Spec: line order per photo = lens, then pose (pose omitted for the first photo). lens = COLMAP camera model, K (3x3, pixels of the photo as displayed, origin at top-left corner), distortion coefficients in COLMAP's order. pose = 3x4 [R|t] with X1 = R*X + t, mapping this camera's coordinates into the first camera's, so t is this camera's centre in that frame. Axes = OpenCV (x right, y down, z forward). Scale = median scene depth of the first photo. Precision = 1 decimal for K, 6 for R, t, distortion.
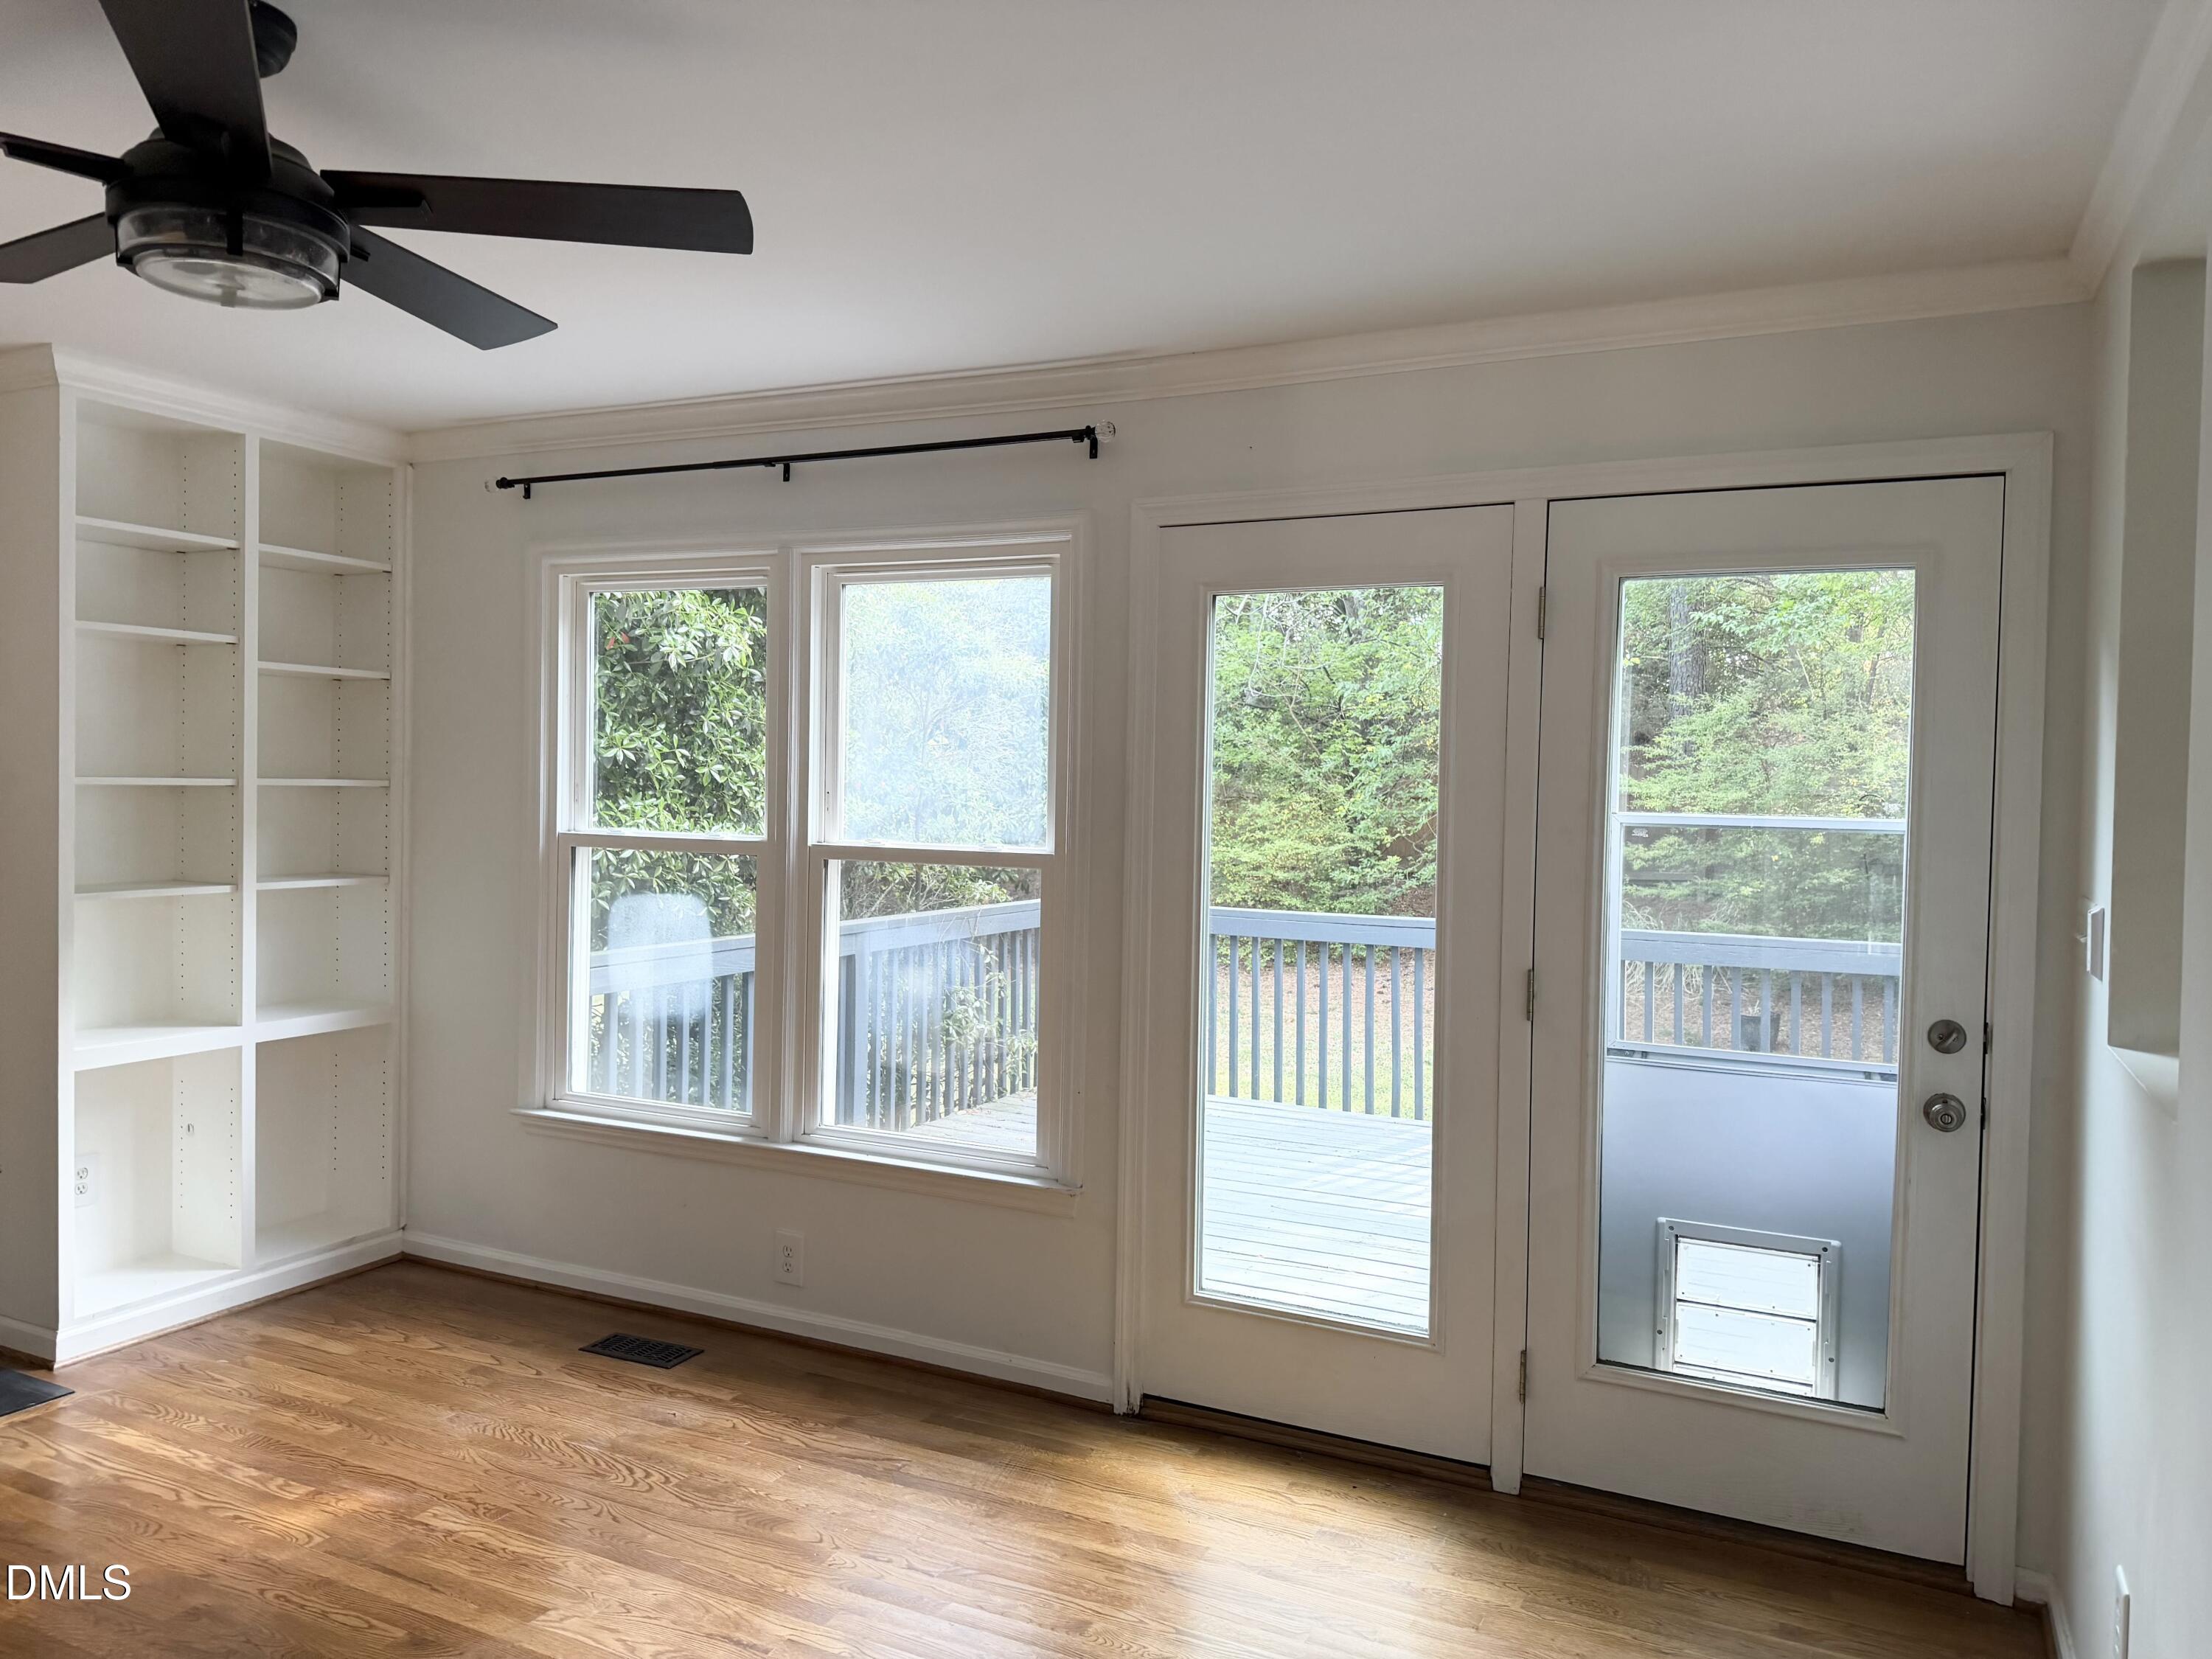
lens RADIAL K [[1563.5, 0, 1102.7], [0, 1563.5, 816.0], [0, 0, 1]] dist [0.035279, -0.040649]
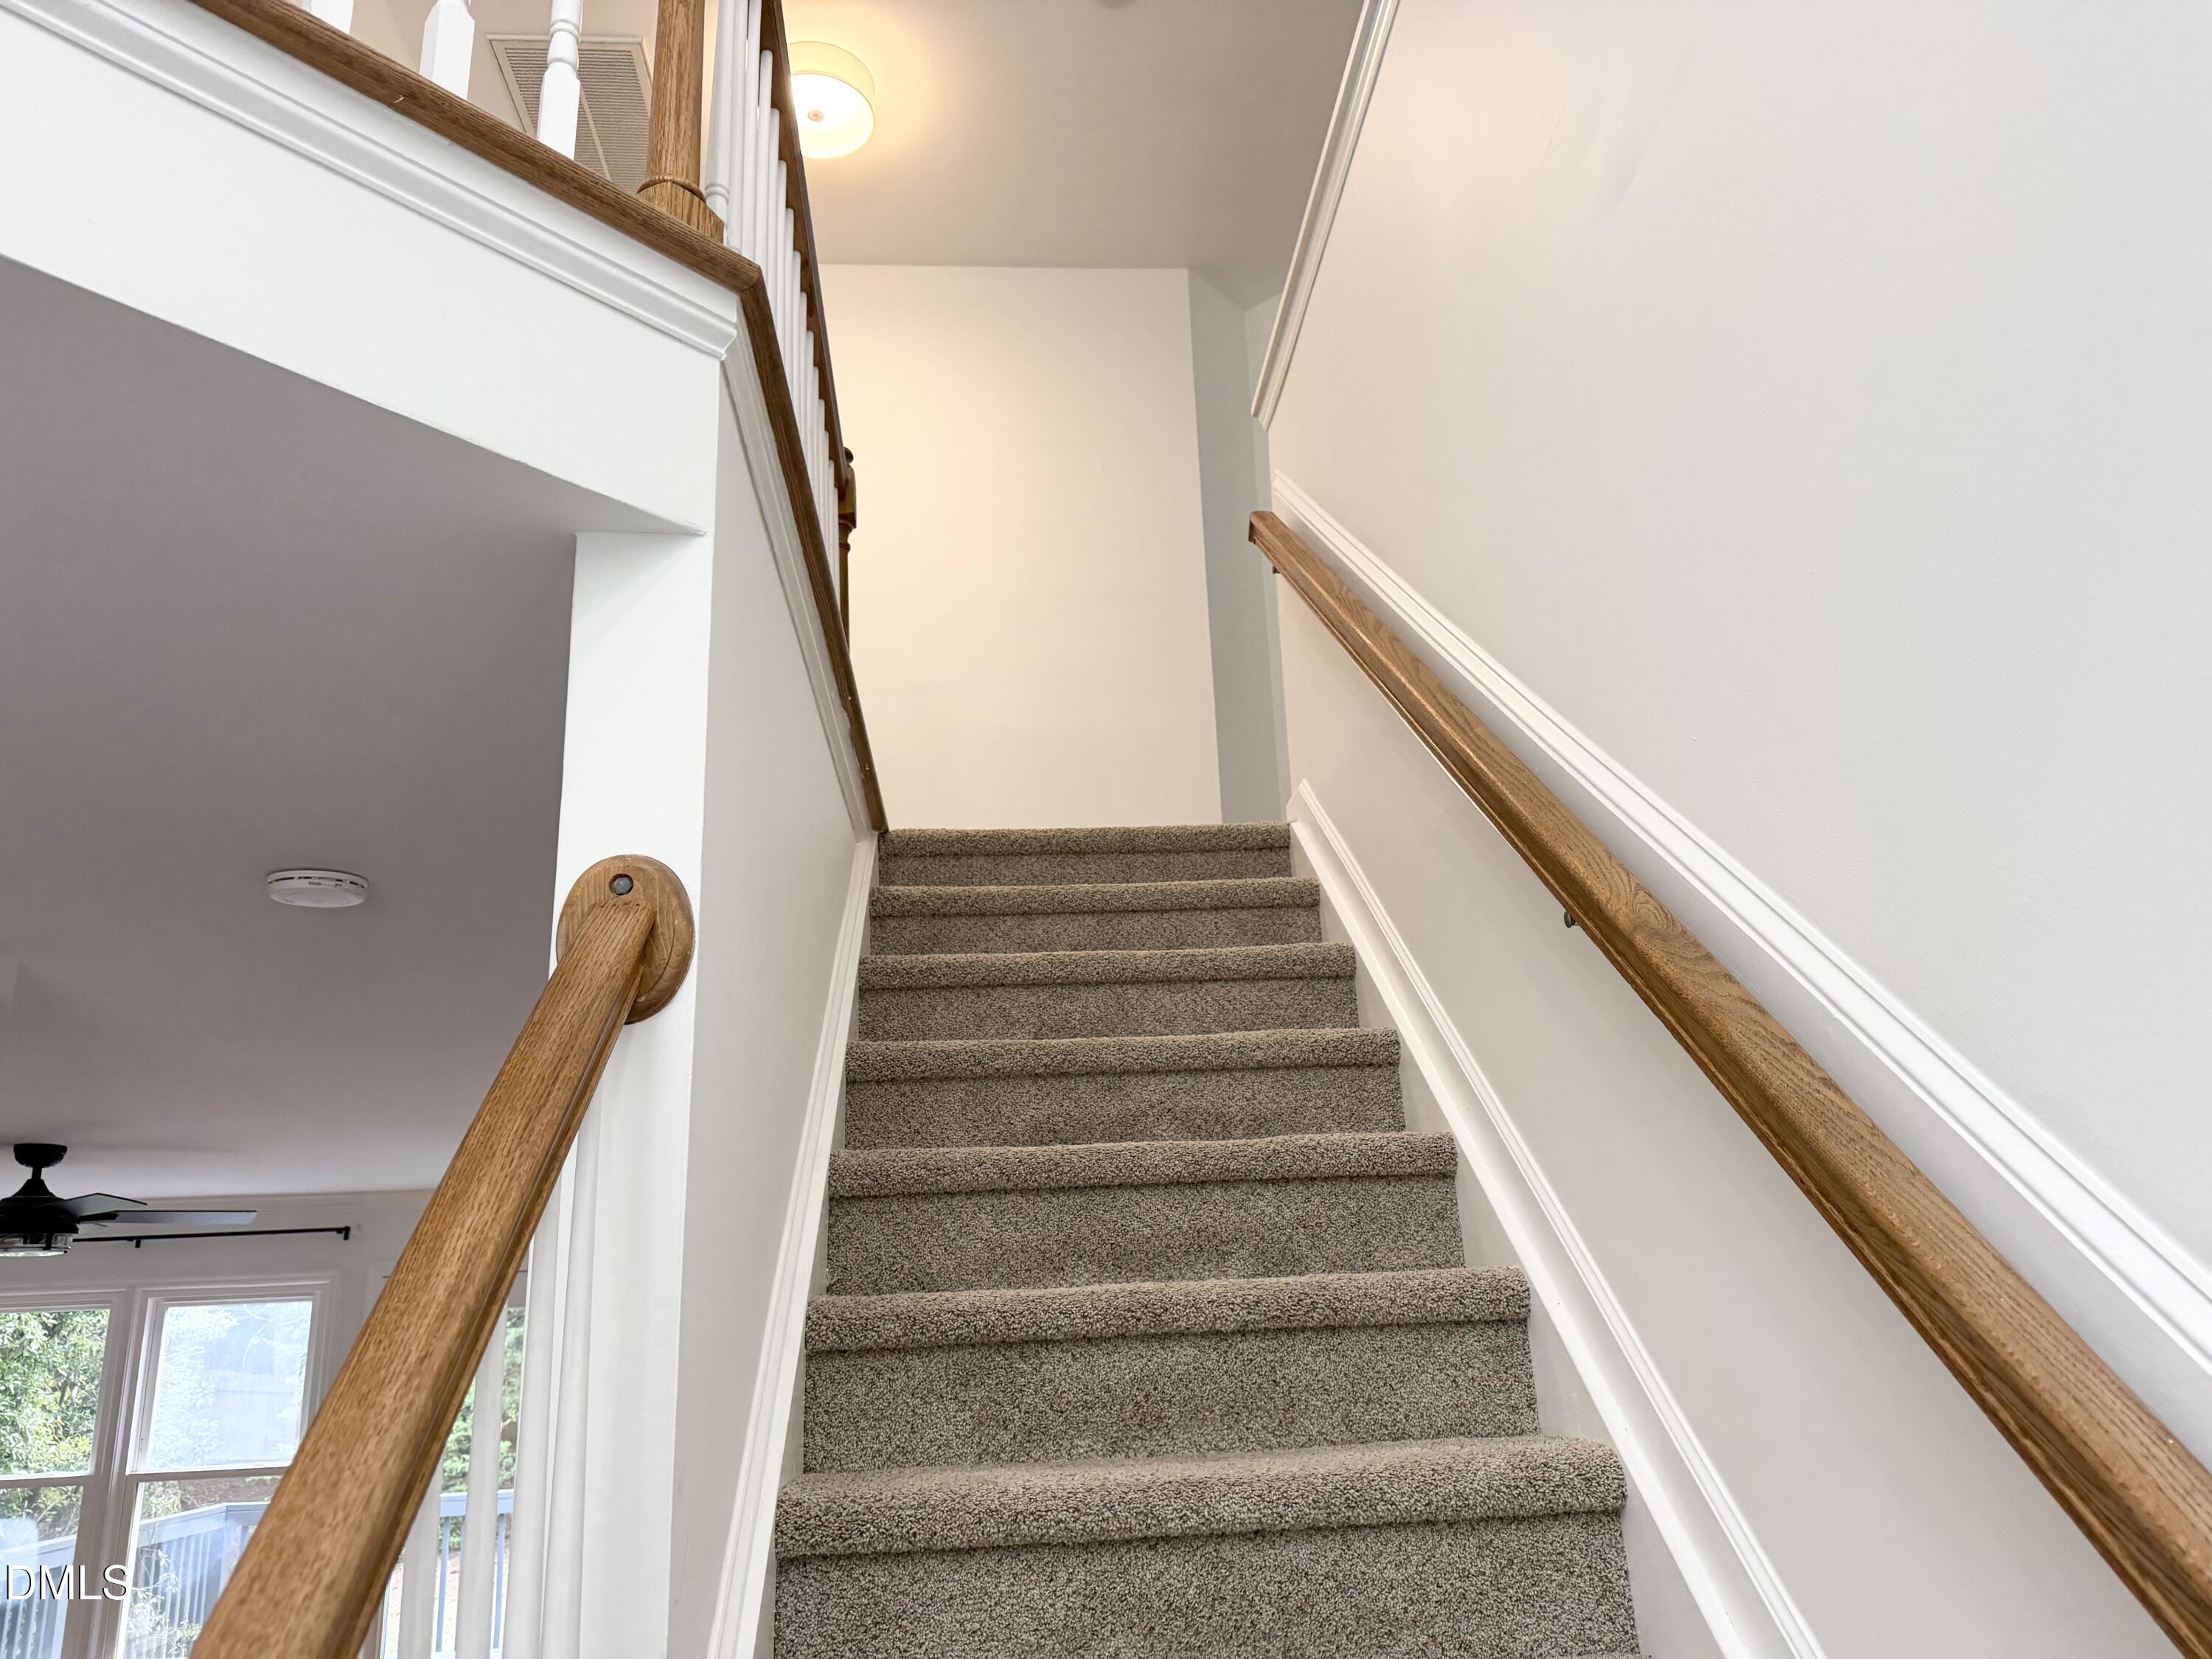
lens RADIAL K [[1563.5, 0, 1110.6], [0, 1563.5, 833.3], [0, 0, 1]] dist [0.035279, -0.040649]
pose [[0.862498, 0.084551, 0.498947, -0.201433], [0.081152, 0.950076, -0.301281, -0.044037], [-0.499511, 0.300345, 0.812577, -1.180876]]
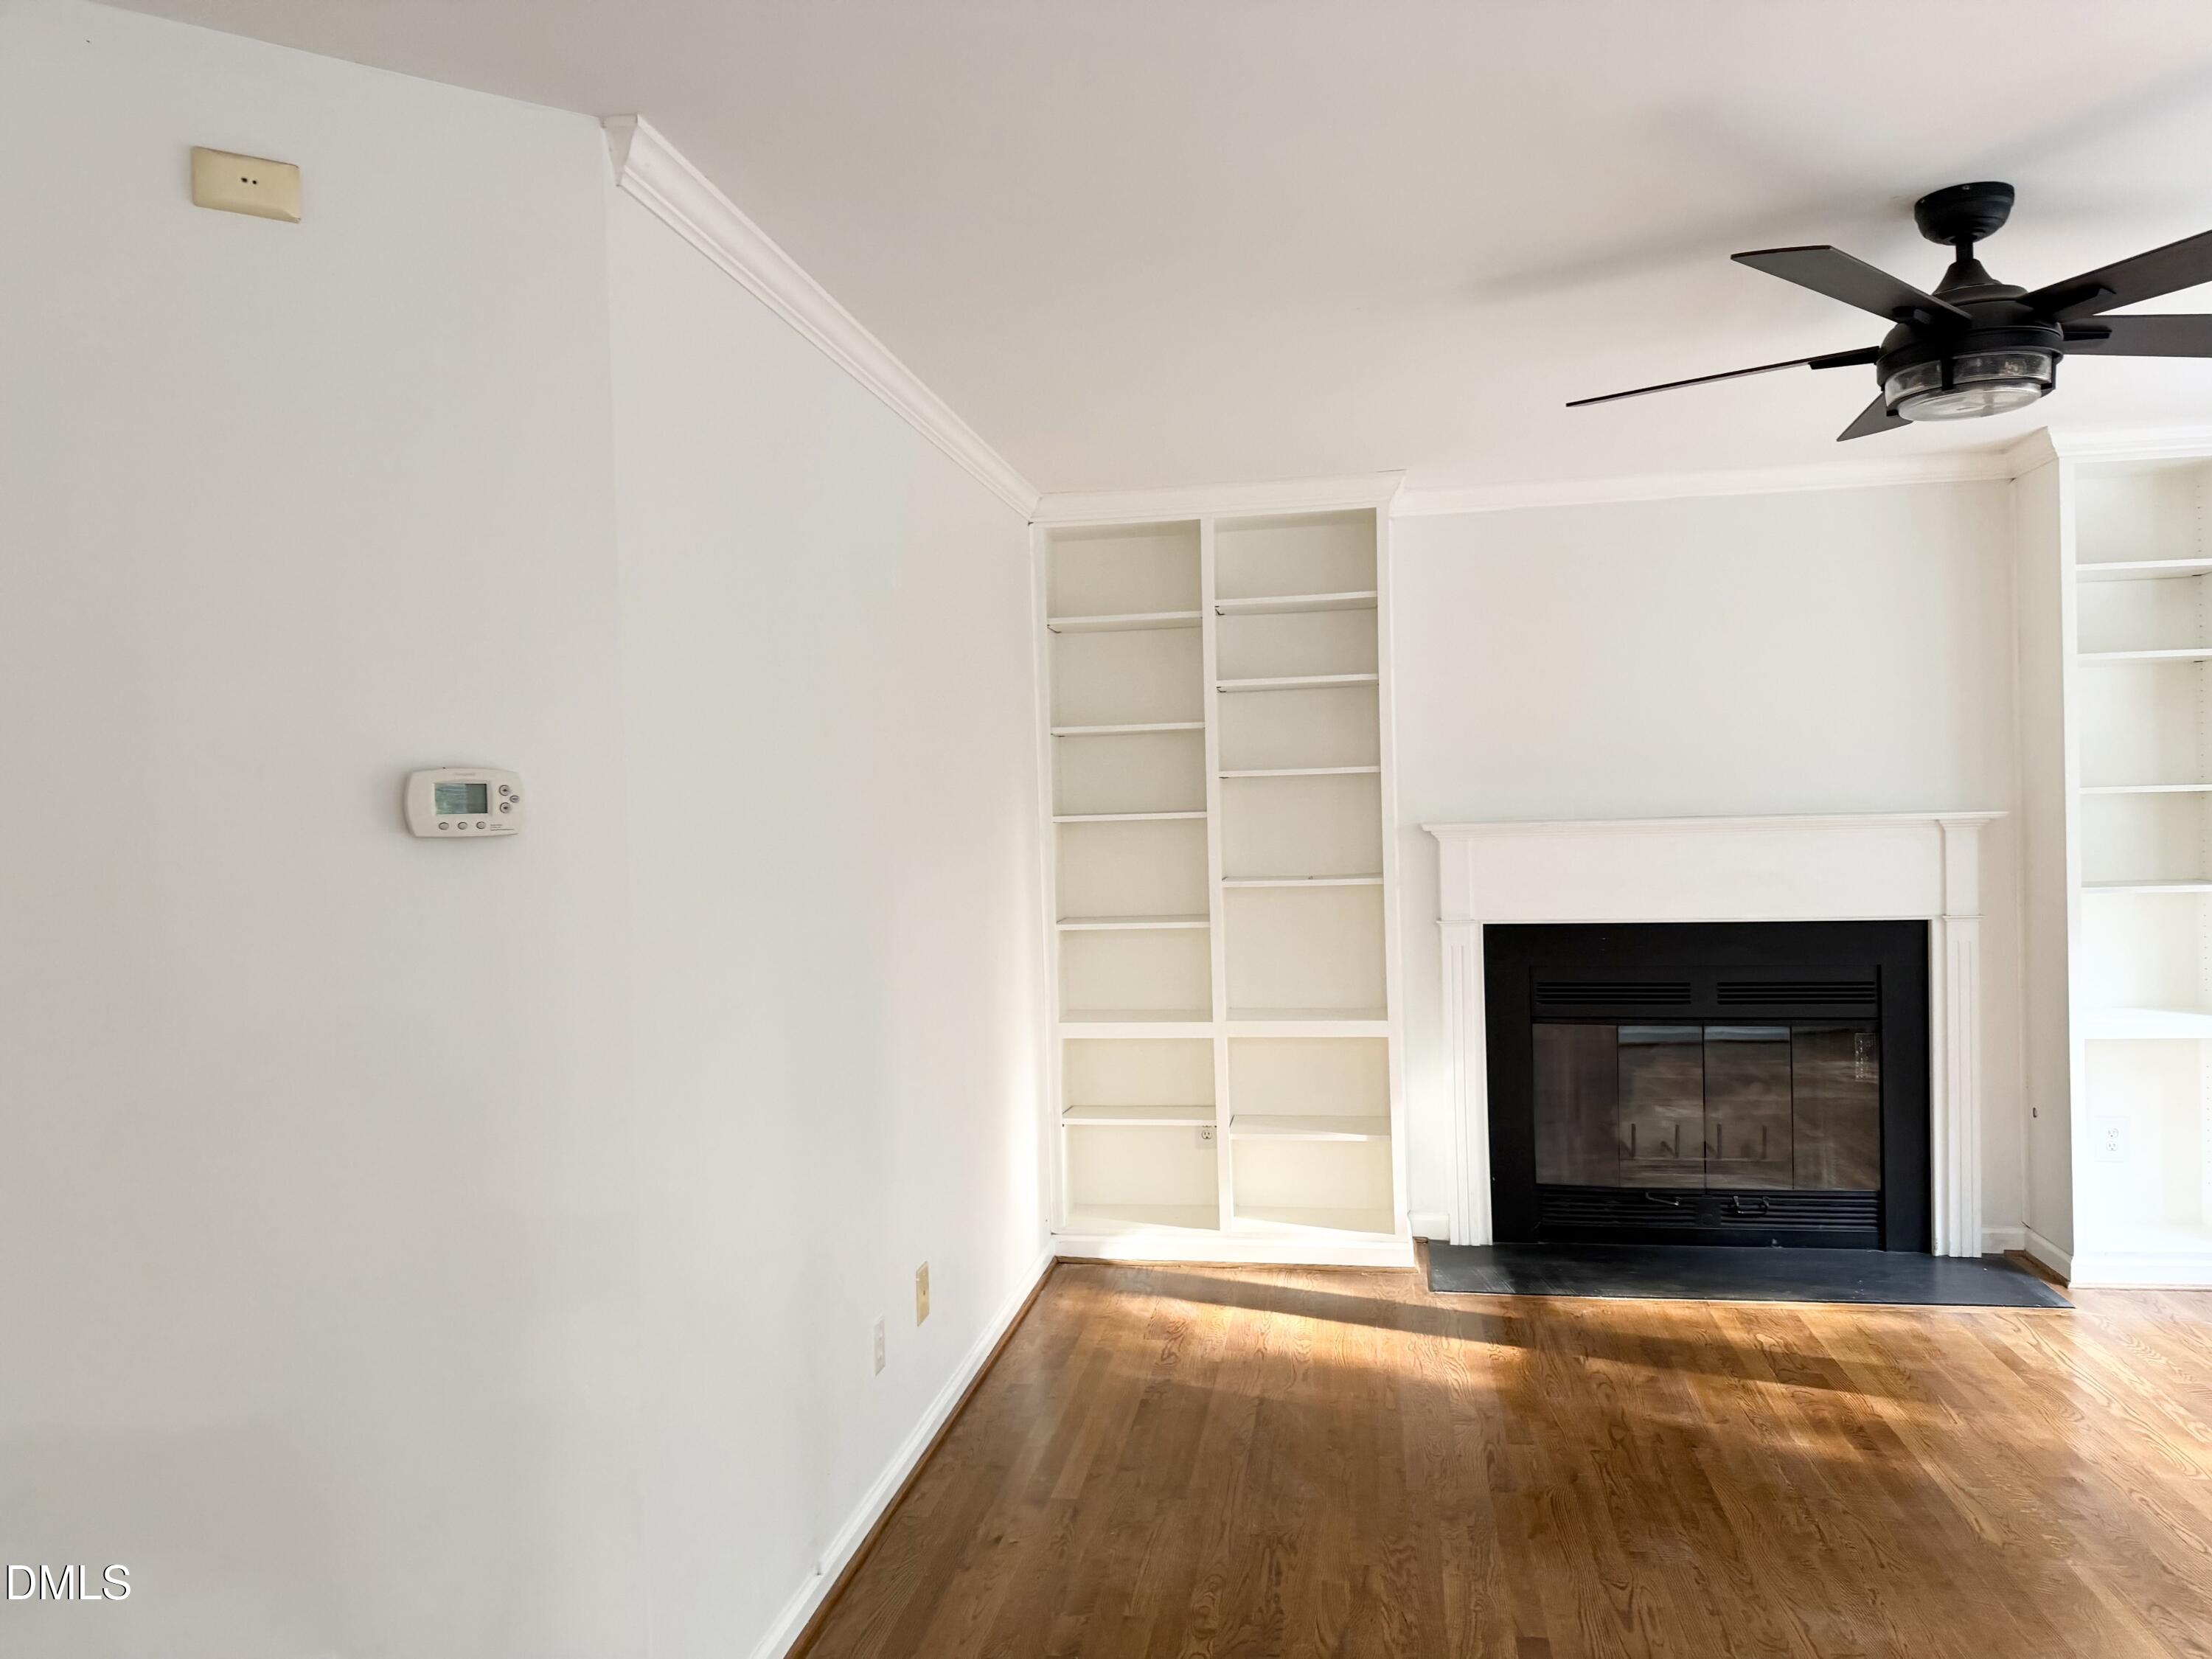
lens RADIAL K [[1563.5, 0, 1091.7], [0, 1563.5, 824.6], [0, 0, 1]] dist [0.035279, -0.040649]
pose [[0.276047, -0.015403, -0.961021, 0.278705], [0.013806, 0.999832, -0.012060, 0.006911], [0.961045, -0.009938, 0.276214, -0.032307]]
